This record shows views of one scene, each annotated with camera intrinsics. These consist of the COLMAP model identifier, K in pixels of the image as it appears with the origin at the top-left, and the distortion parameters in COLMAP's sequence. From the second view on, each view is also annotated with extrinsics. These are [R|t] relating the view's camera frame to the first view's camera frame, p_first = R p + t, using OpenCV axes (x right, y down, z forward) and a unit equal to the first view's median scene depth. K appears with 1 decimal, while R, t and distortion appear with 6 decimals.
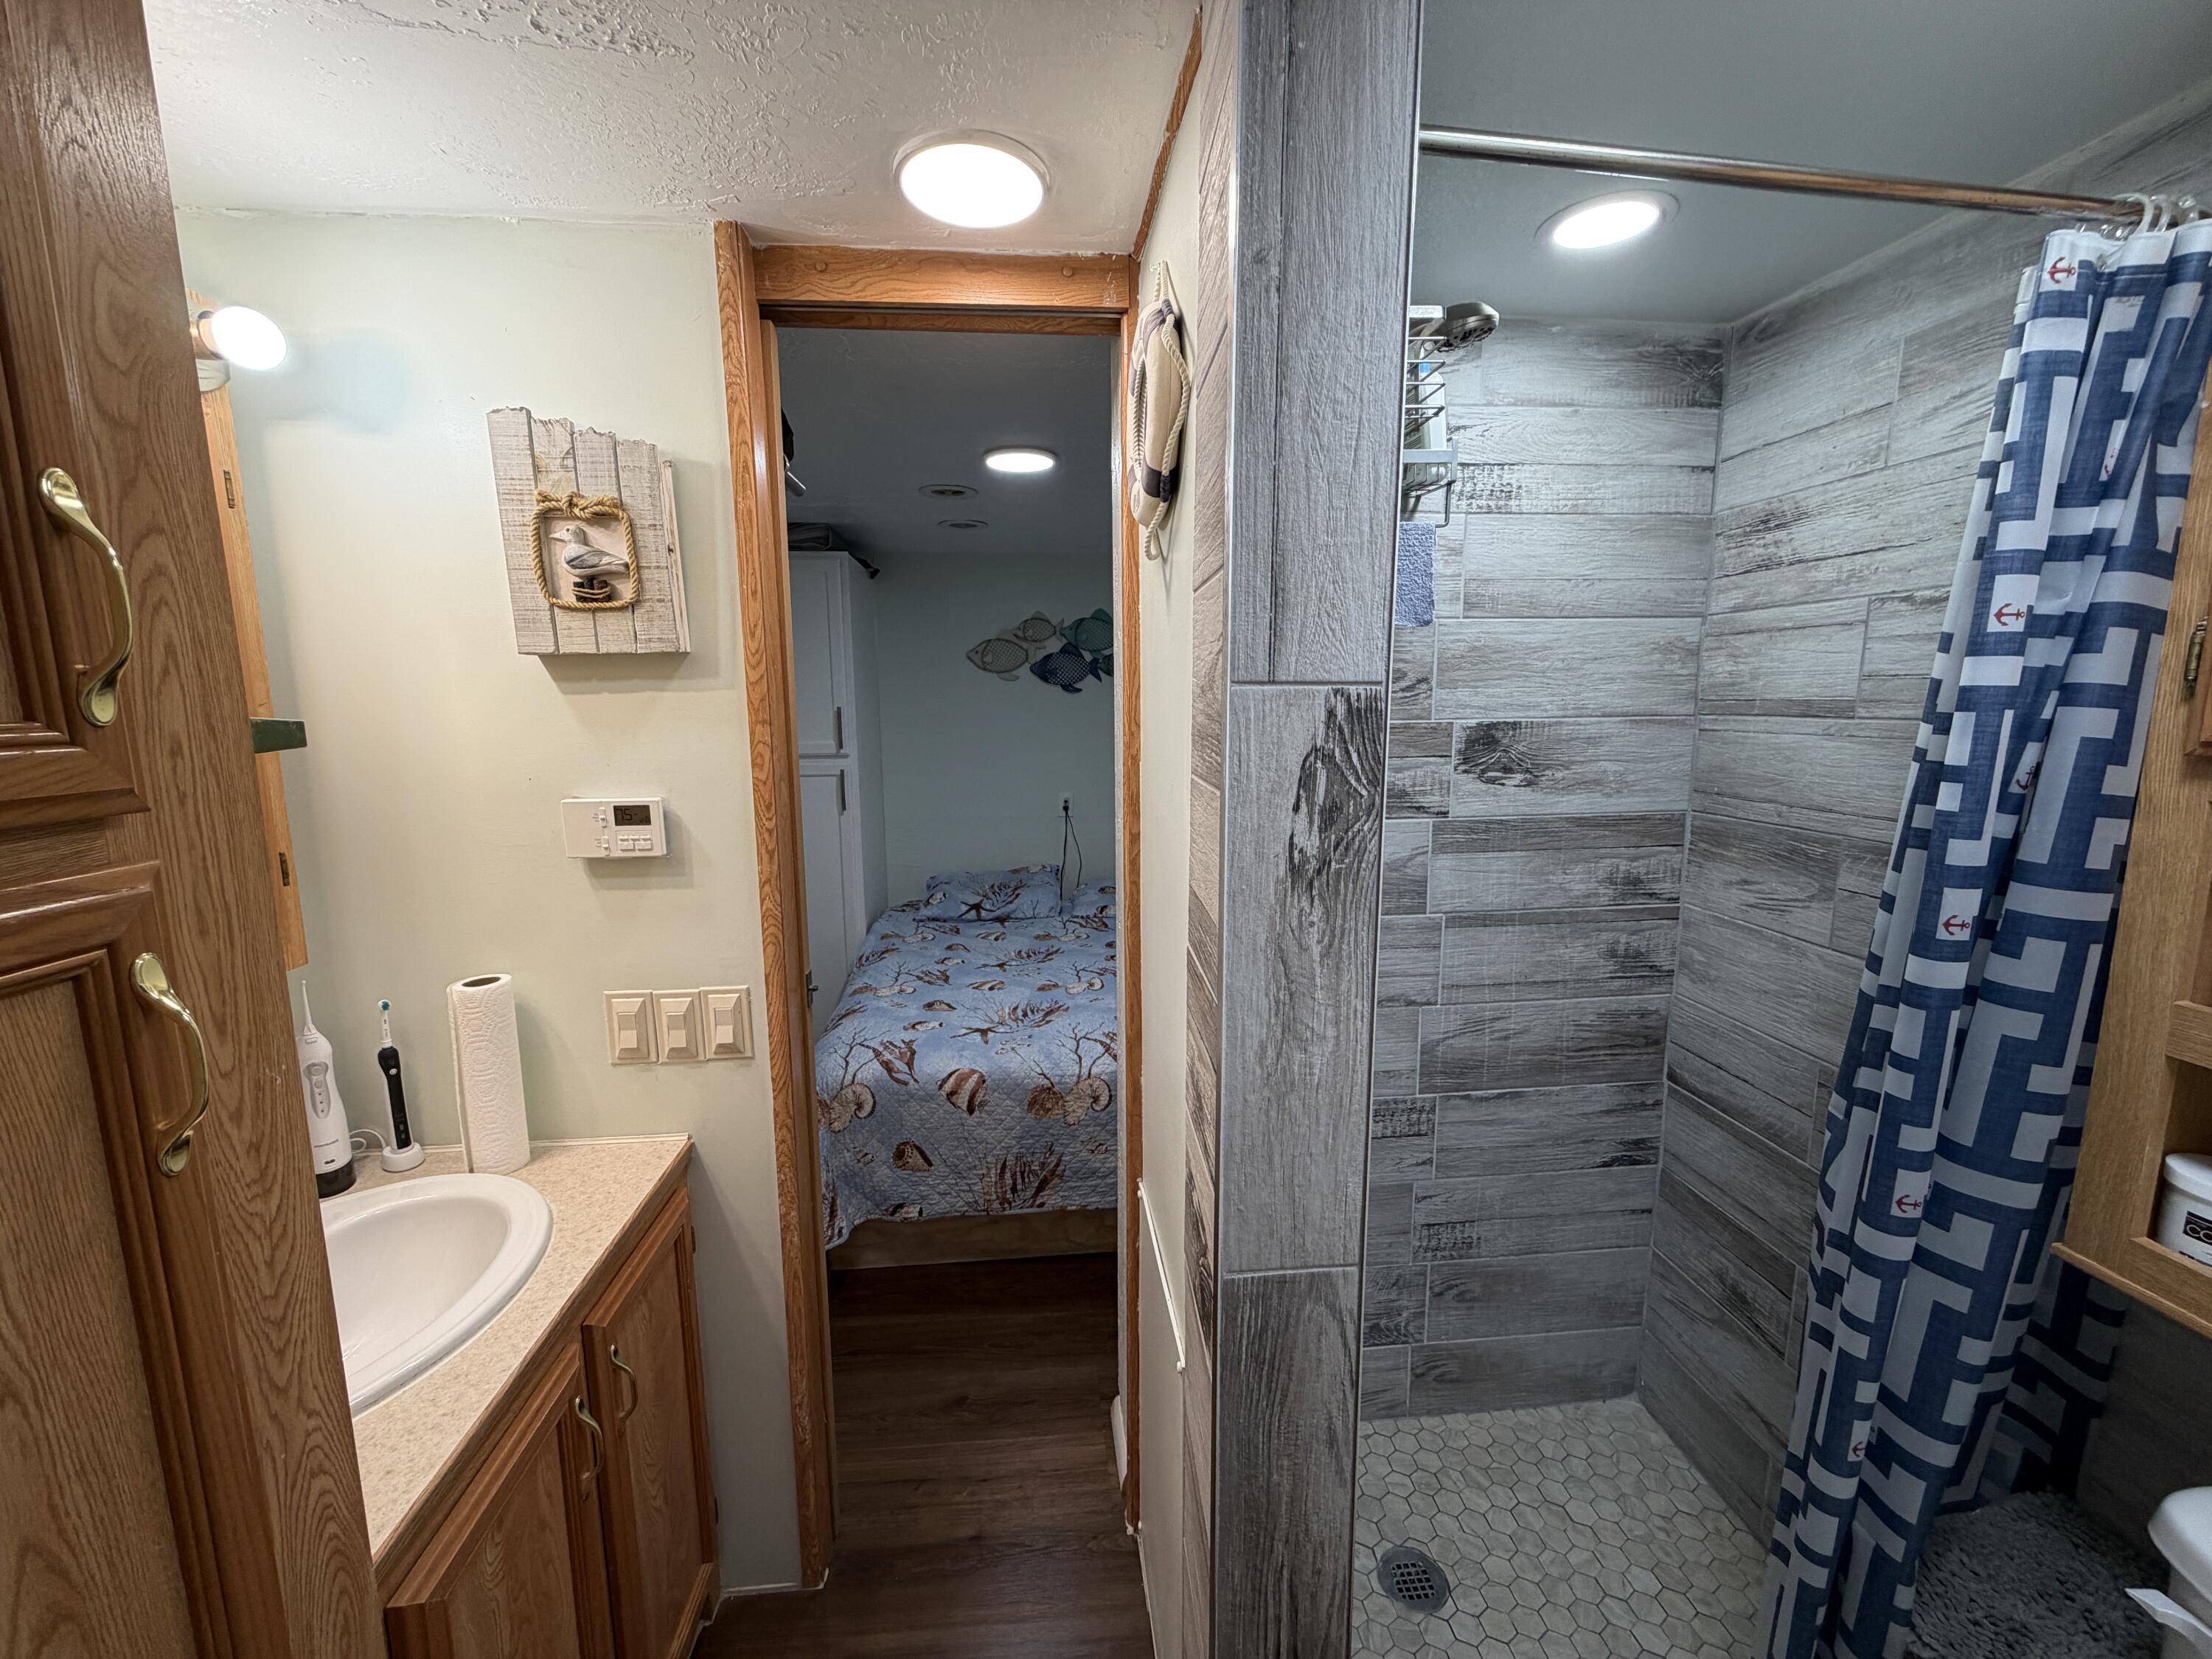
lens RADIAL K [[879.8, 0, 1097.4], [0, 879.8, 831.6], [0, 0, 1]] dist [-0.002104, -0.000005]
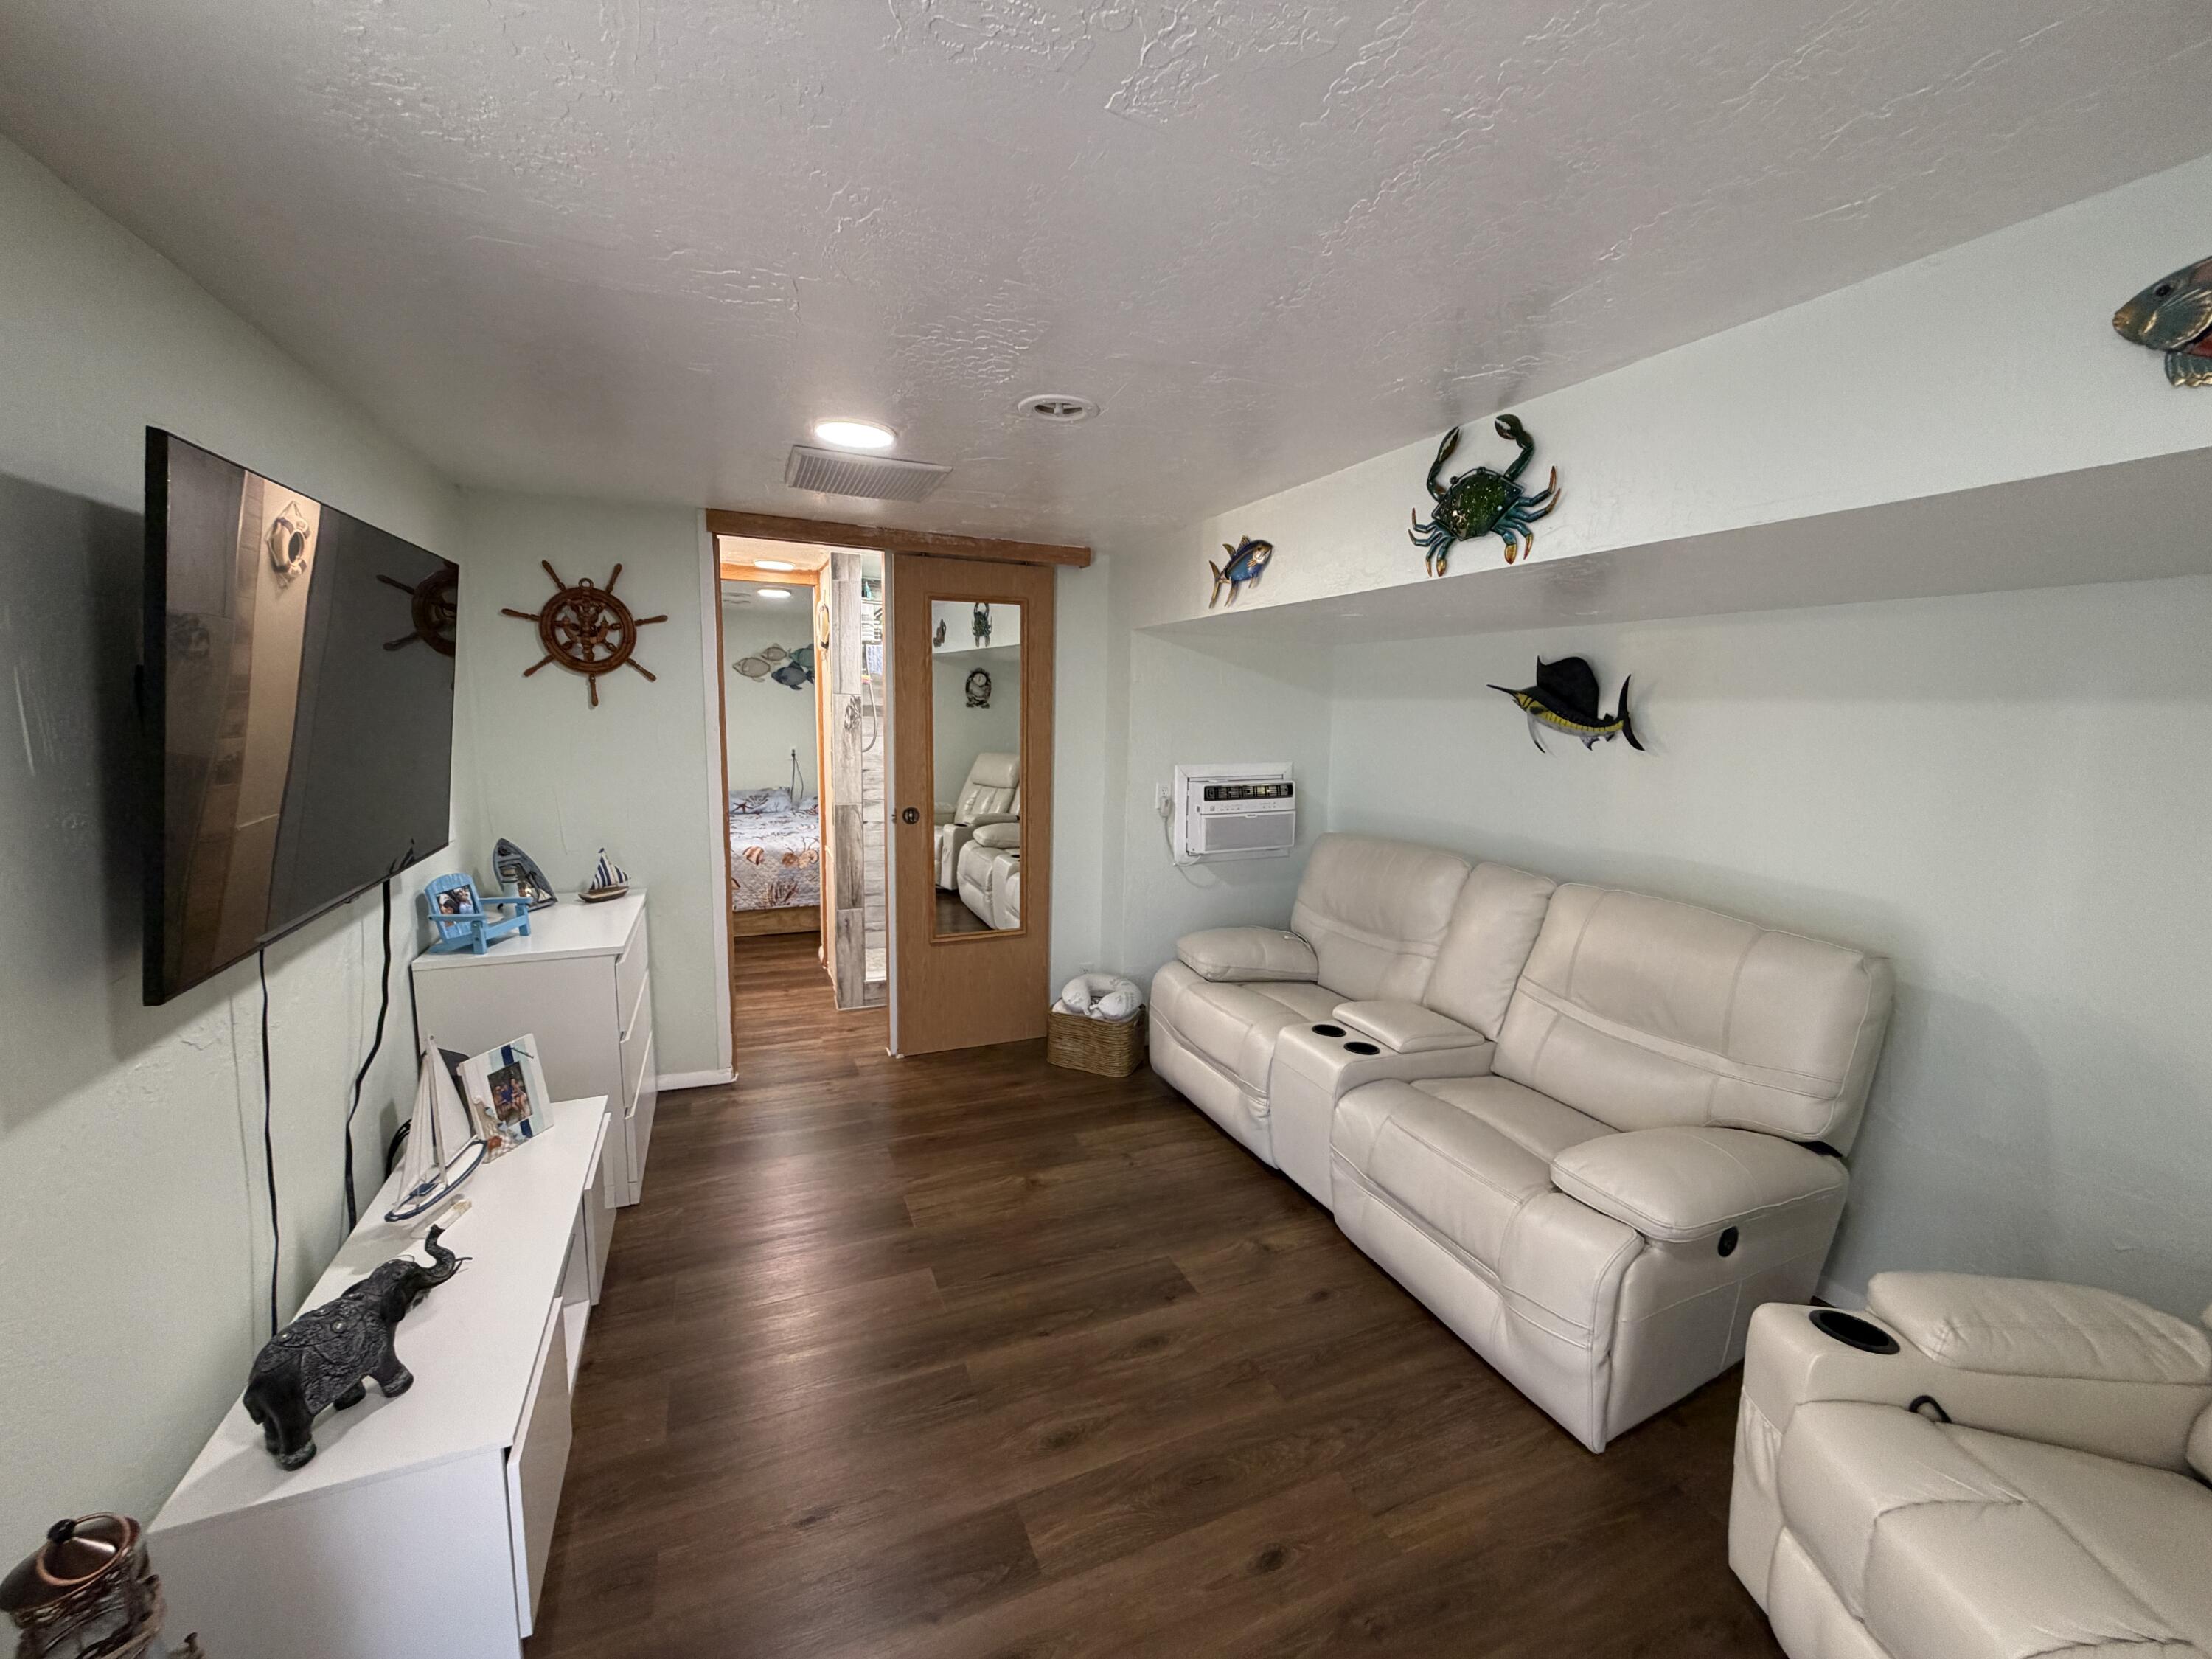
lens RADIAL K [[879.8, 0, 1097.4], [0, 879.8, 831.6], [0, 0, 1]] dist [-0.002104, -0.000005]
pose [[0.952410, -0.011560, 0.304600, 0.007089], [0.010713, 0.999933, 0.004452, 0.148026], [-0.304631, -0.000977, 0.952470, -1.020492]]
